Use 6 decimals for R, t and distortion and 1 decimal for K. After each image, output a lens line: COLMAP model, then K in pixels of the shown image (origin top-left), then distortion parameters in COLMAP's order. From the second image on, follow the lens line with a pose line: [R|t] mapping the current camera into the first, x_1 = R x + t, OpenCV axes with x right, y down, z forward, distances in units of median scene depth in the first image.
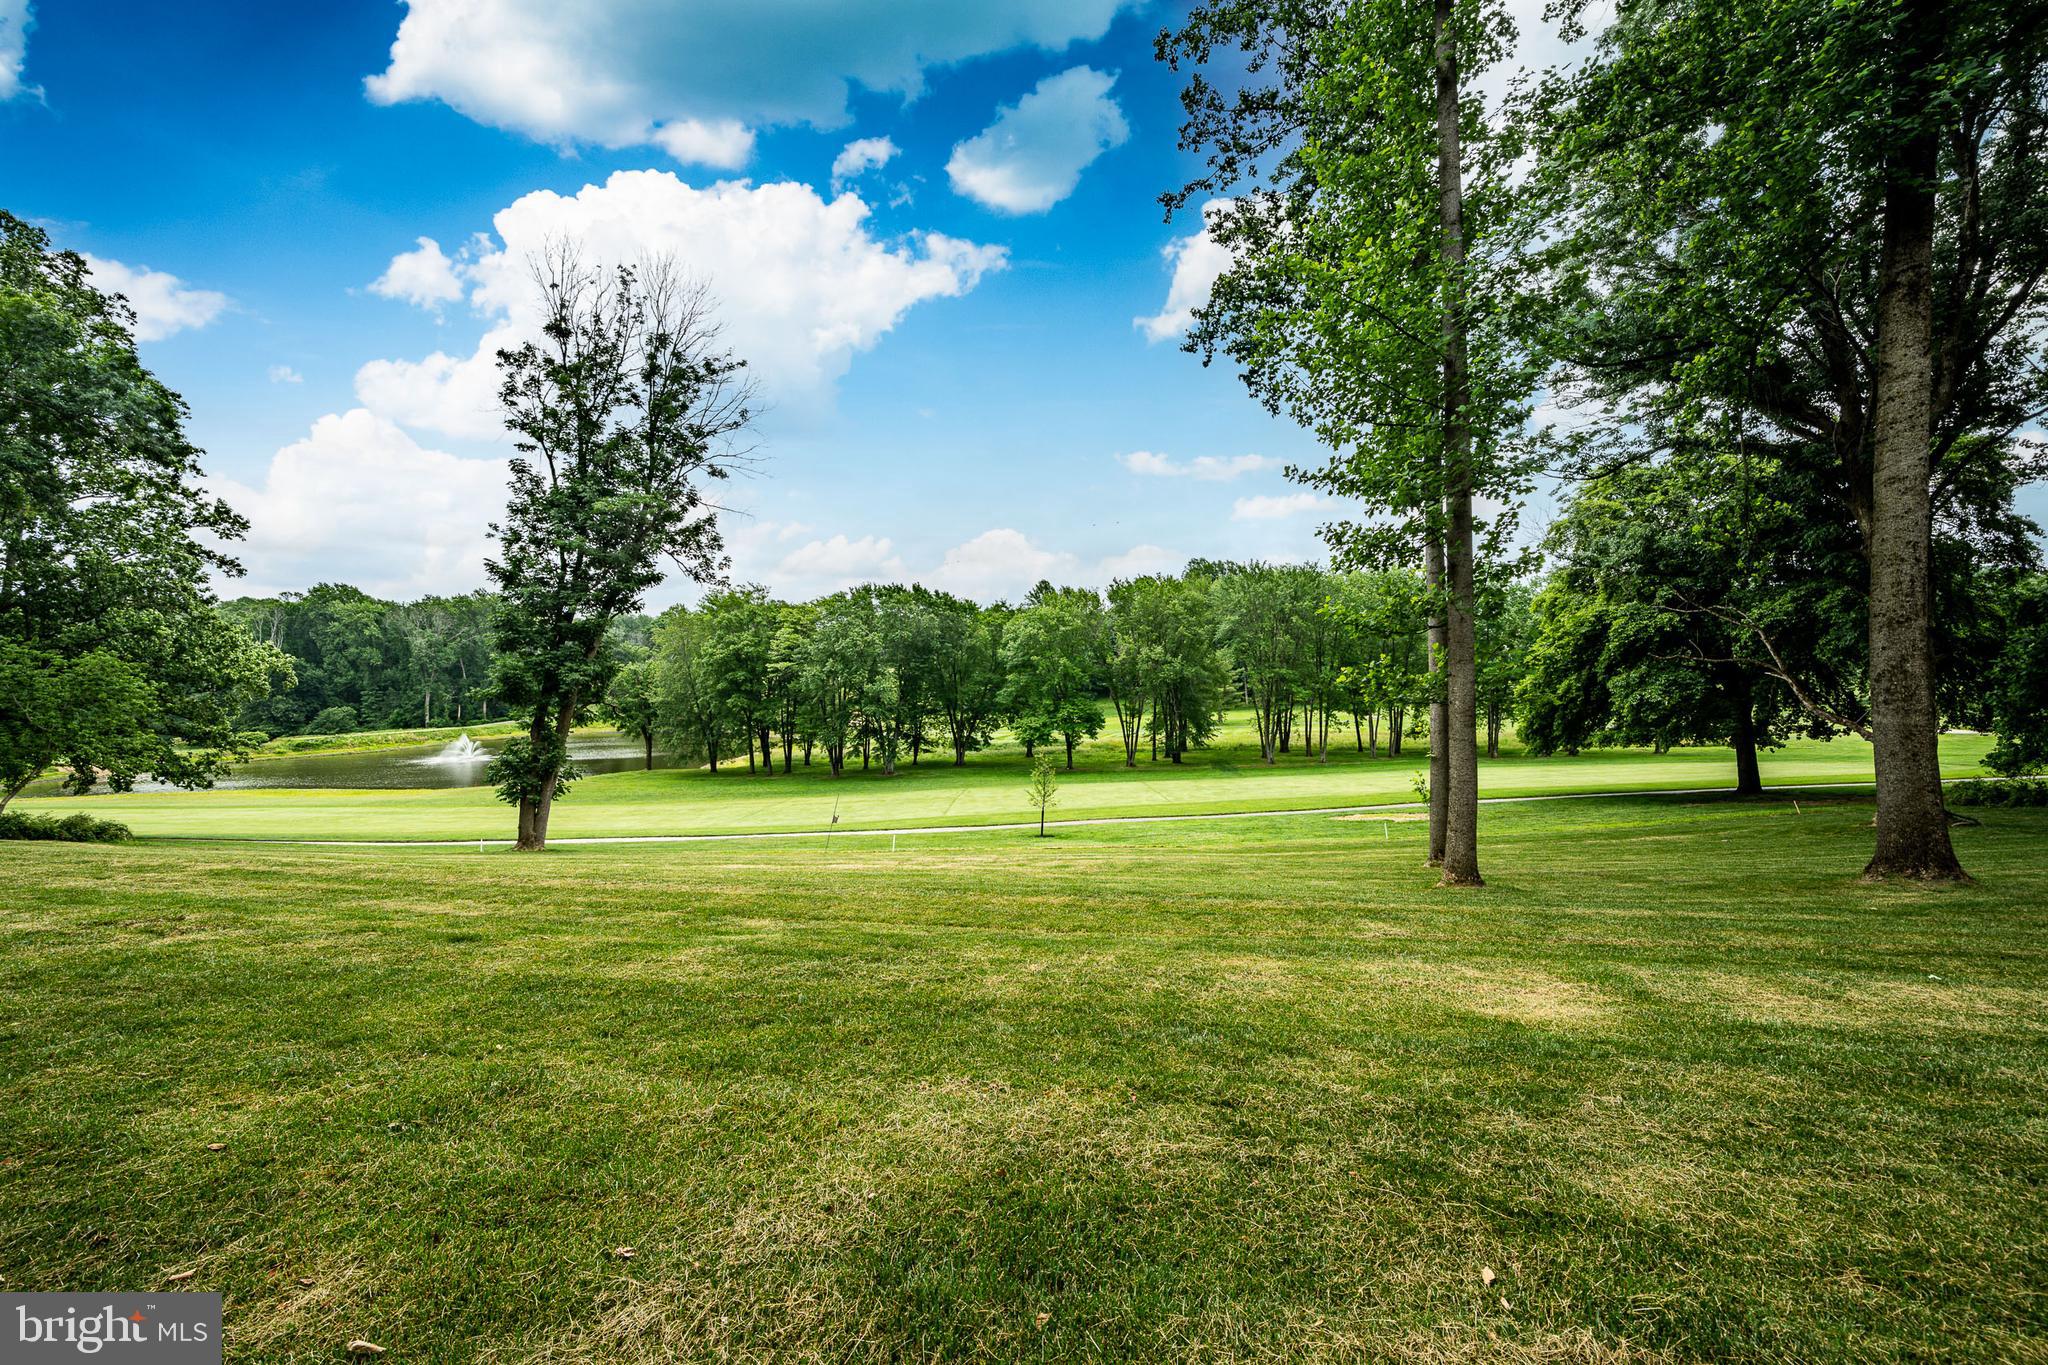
lens RADIAL K [[793.5, 0, 1024.0], [0, 793.5, 682.5], [0, 0, 1]] dist [-0.034014, 0.009743]
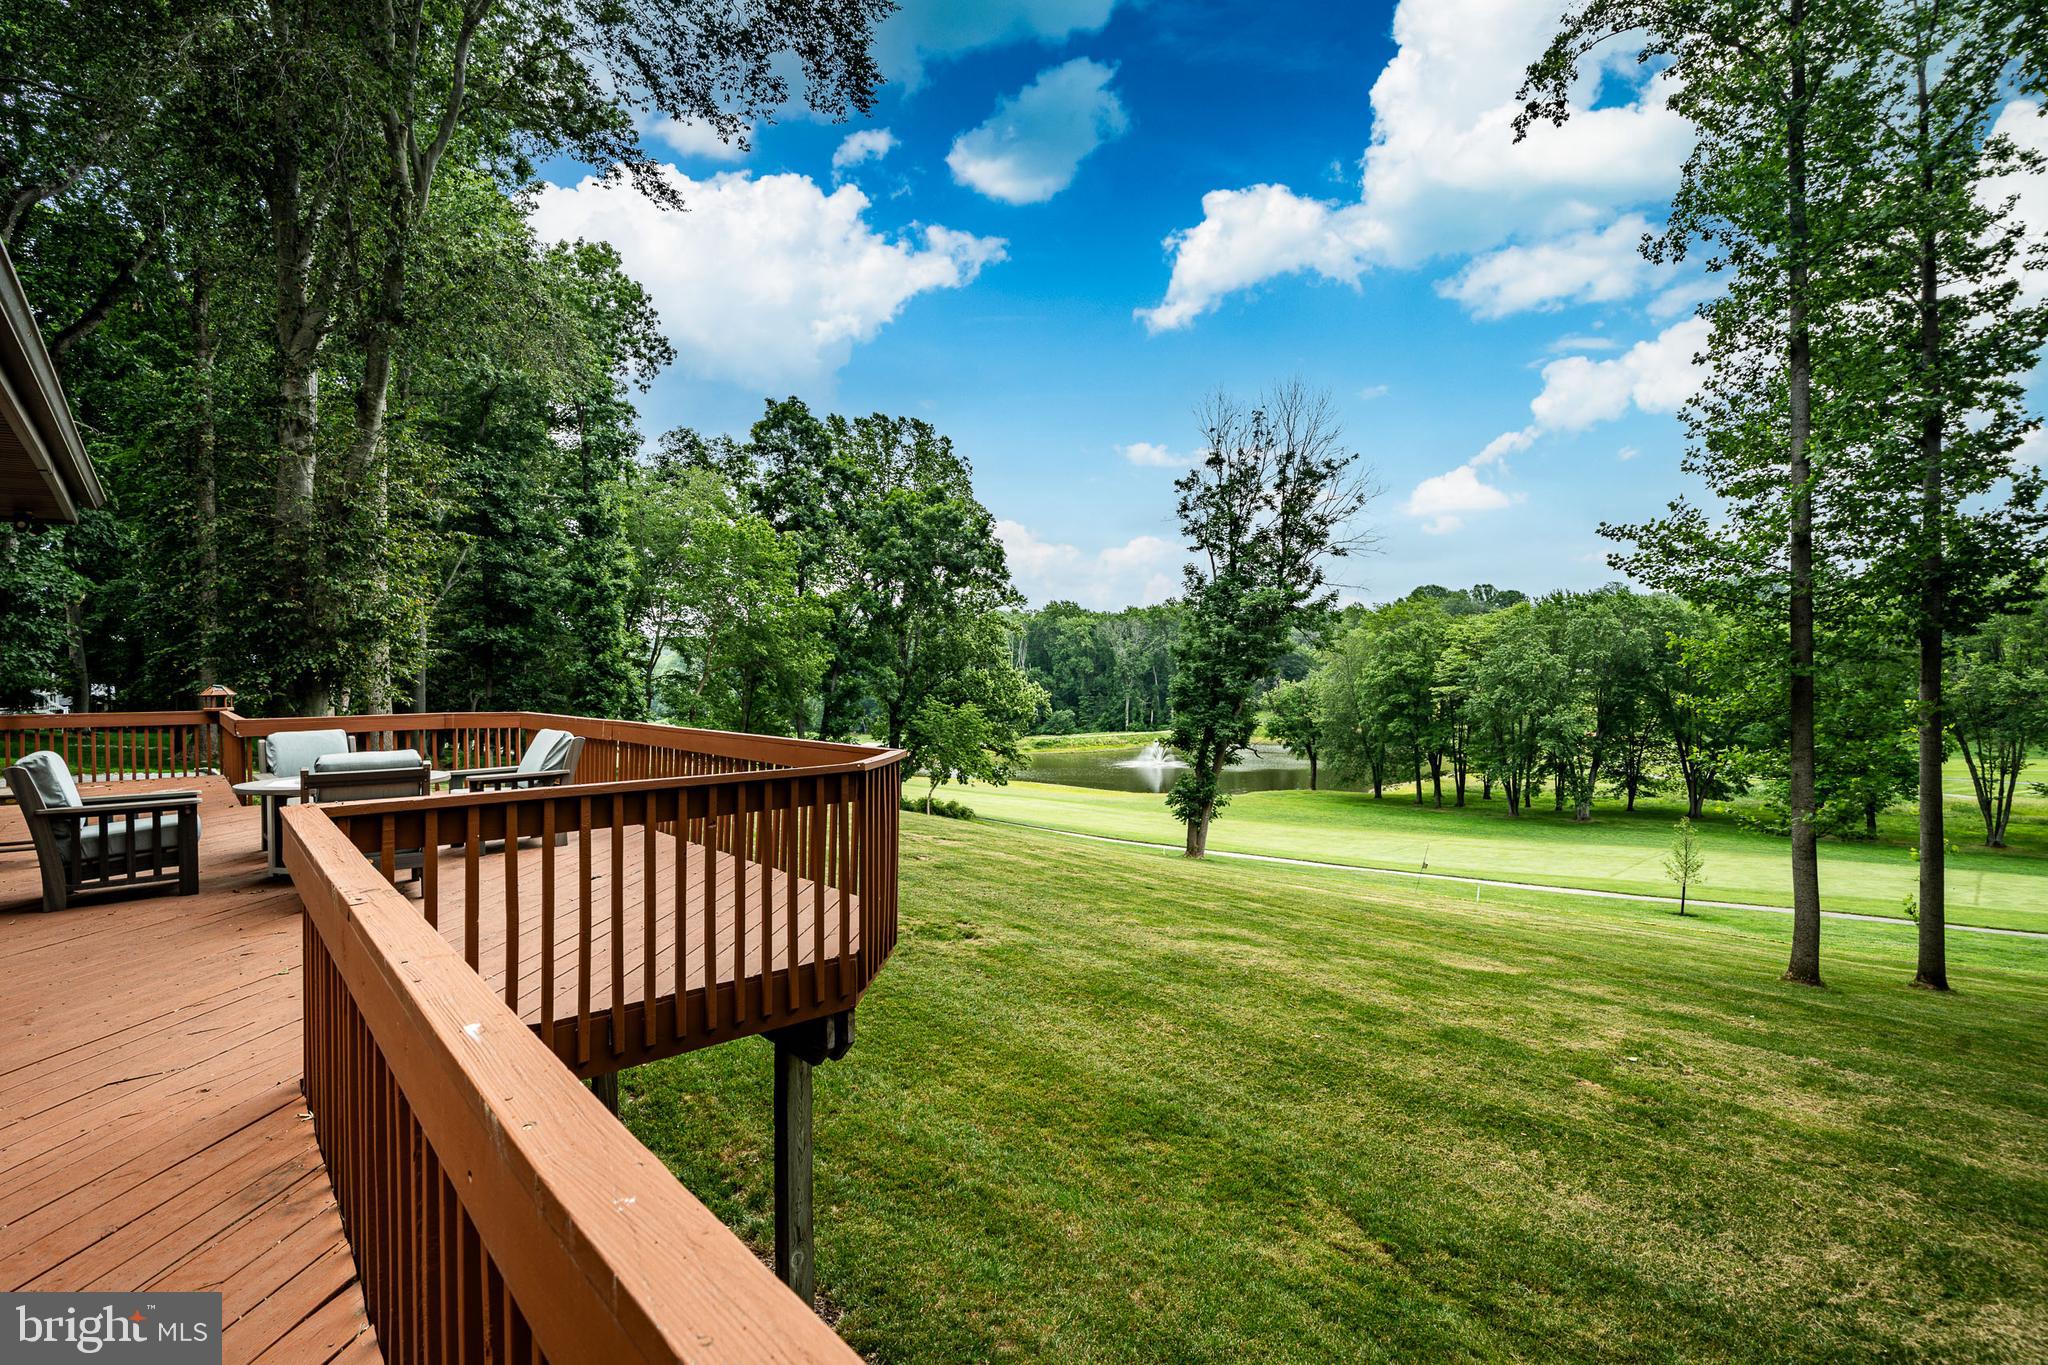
lens RADIAL K [[989.7, 0, 1026.2], [0, 989.7, 690.0], [0, 0, 1]] dist [0.002943, 0.000803]
pose [[0.730017, 0.015757, -0.683248, 0.127024], [-0.004405, 0.999822, 0.018351, -0.042062], [0.683415, -0.010387, 0.729956, -0.175157]]
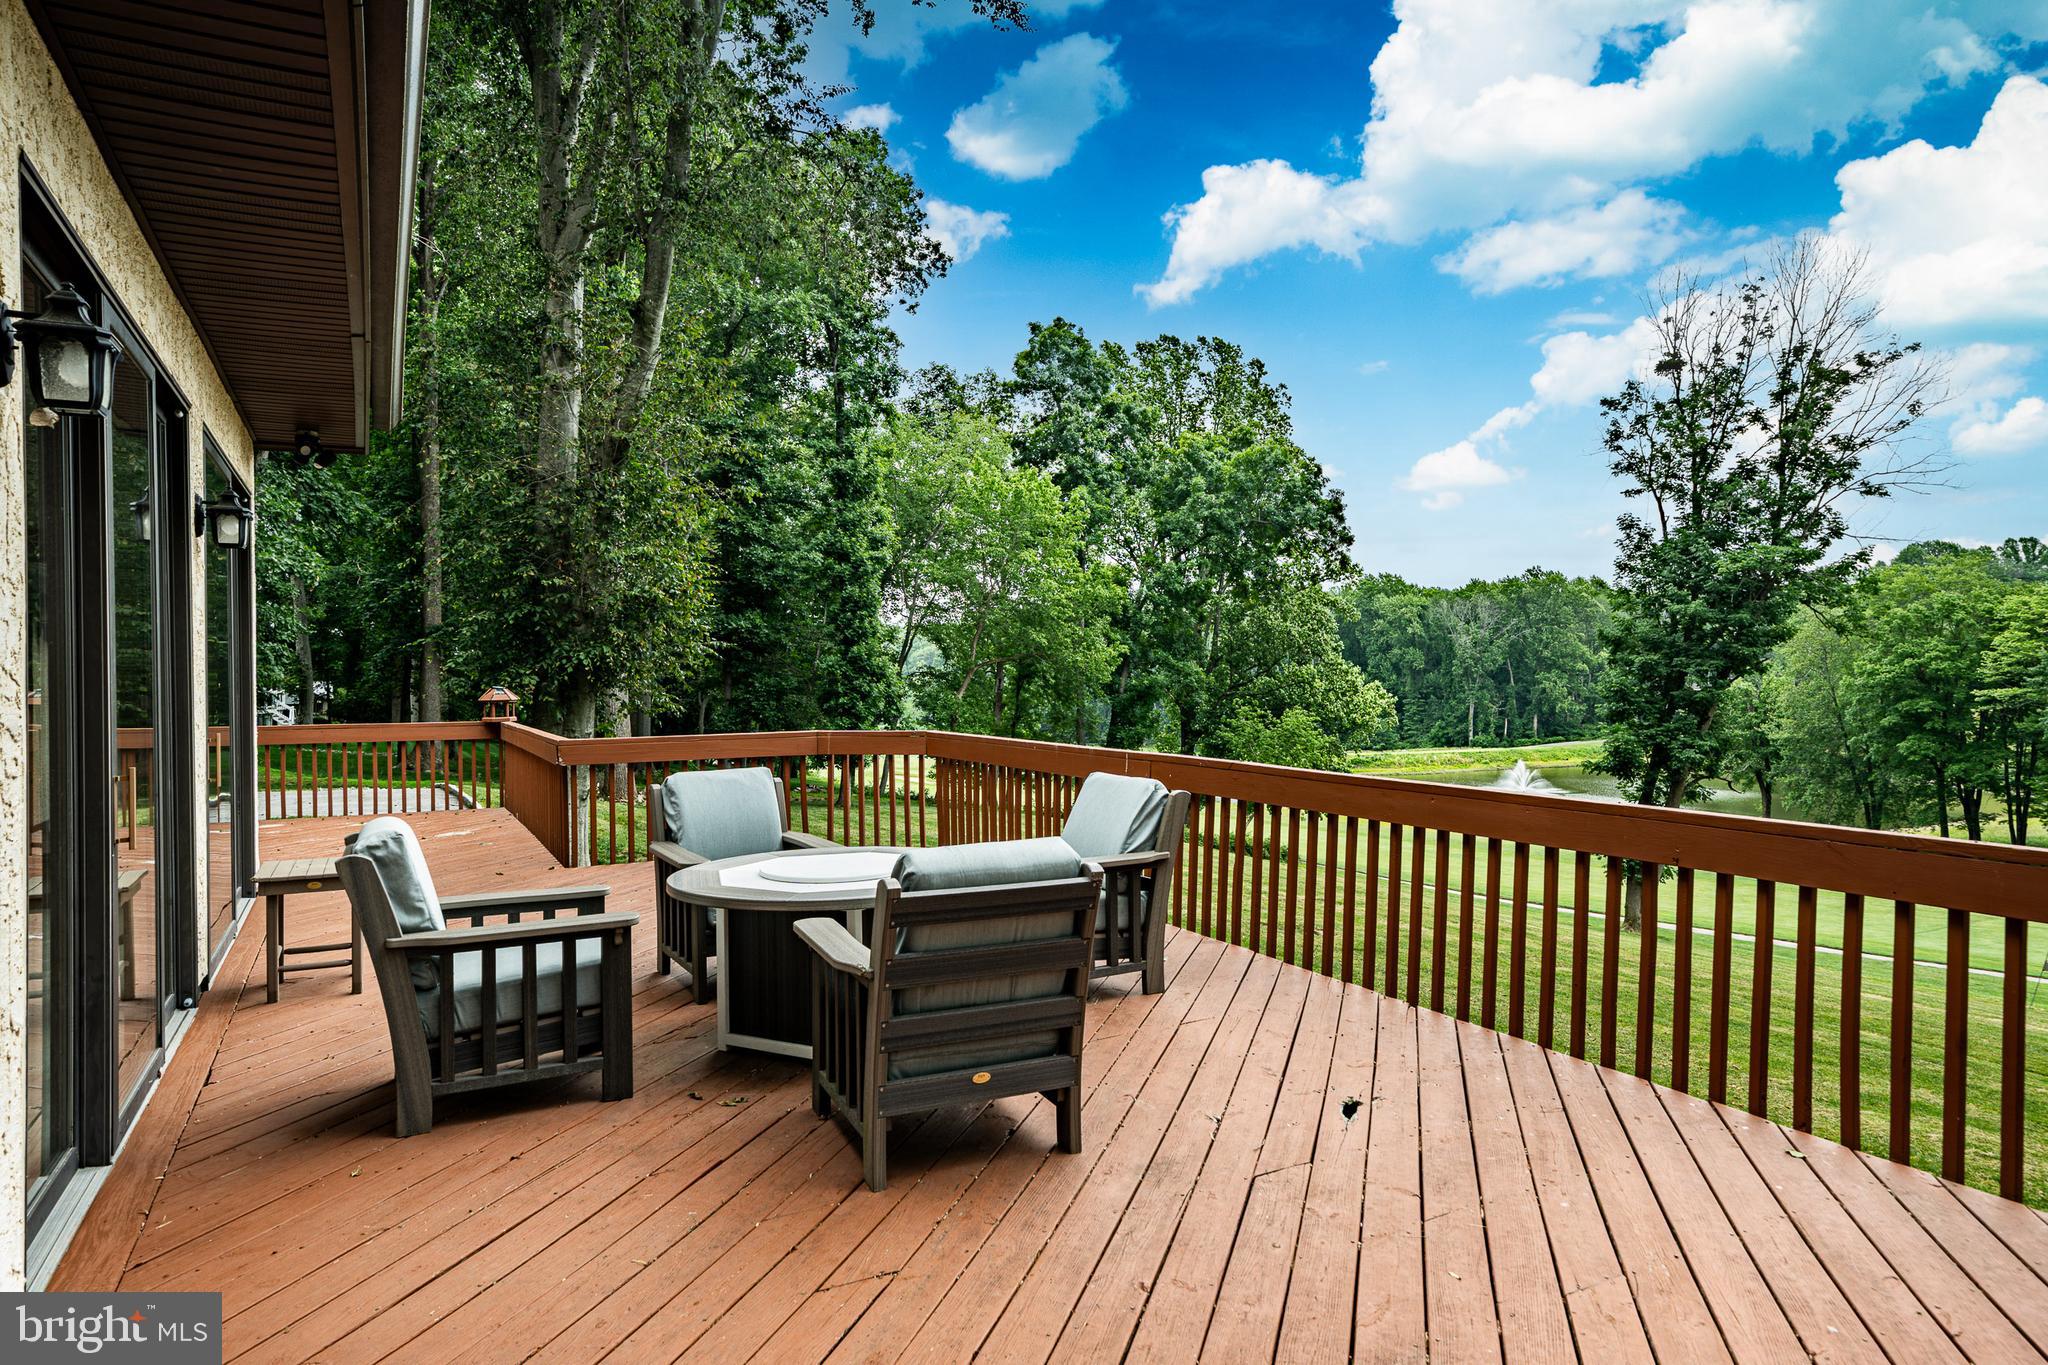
lens RADIAL K [[1235.0, 0, 1028.7], [0, 1235.0, 692.3], [0, 0, 1]] dist [0.014832, 0.001636]
pose [[0.558382, 0.019540, -0.829354, 0.078563], [-0.003686, 0.999771, 0.021073, -0.042057], [0.829576, -0.008709, 0.558327, -0.177624]]
